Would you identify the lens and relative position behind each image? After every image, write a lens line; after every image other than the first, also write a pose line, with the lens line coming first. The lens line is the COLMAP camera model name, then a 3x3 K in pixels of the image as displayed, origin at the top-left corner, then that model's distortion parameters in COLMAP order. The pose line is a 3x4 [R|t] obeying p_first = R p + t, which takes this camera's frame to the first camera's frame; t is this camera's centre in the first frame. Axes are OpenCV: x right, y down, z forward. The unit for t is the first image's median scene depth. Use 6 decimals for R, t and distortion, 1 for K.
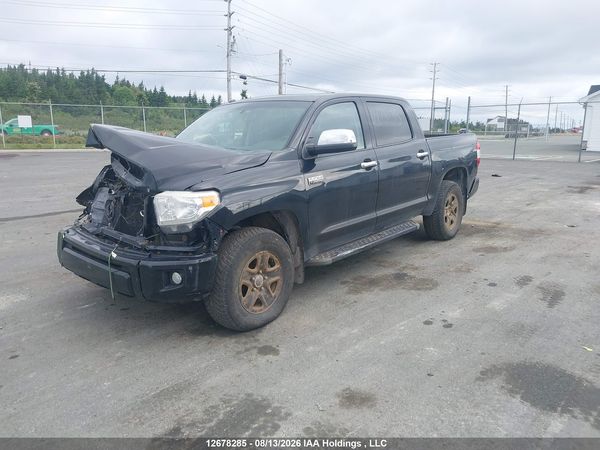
lens RADIAL K [[467.4, 0, 292.9], [0, 467.4, 224.7], [0, 0, 1]] dist [0.041907, -0.061215]
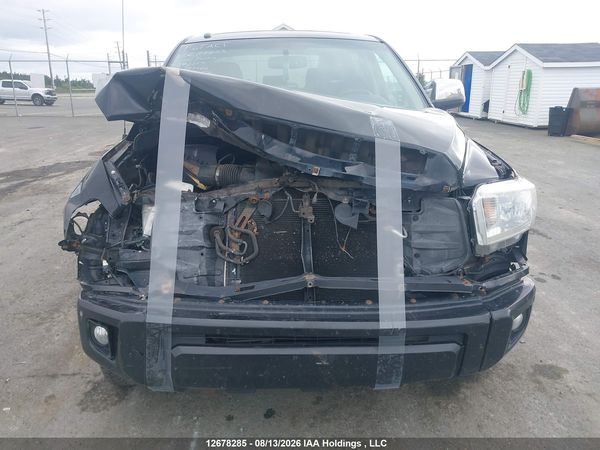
lens RADIAL K [[467.4, 0, 292.9], [0, 467.4, 224.7], [0, 0, 1]] dist [0.041907, -0.061215]
pose [[0.716945, -0.203982, 0.666619, -0.573534], [0.147514, 0.978971, 0.140910, -0.095981], [-0.681344, -0.002689, 0.731959, 0.505820]]
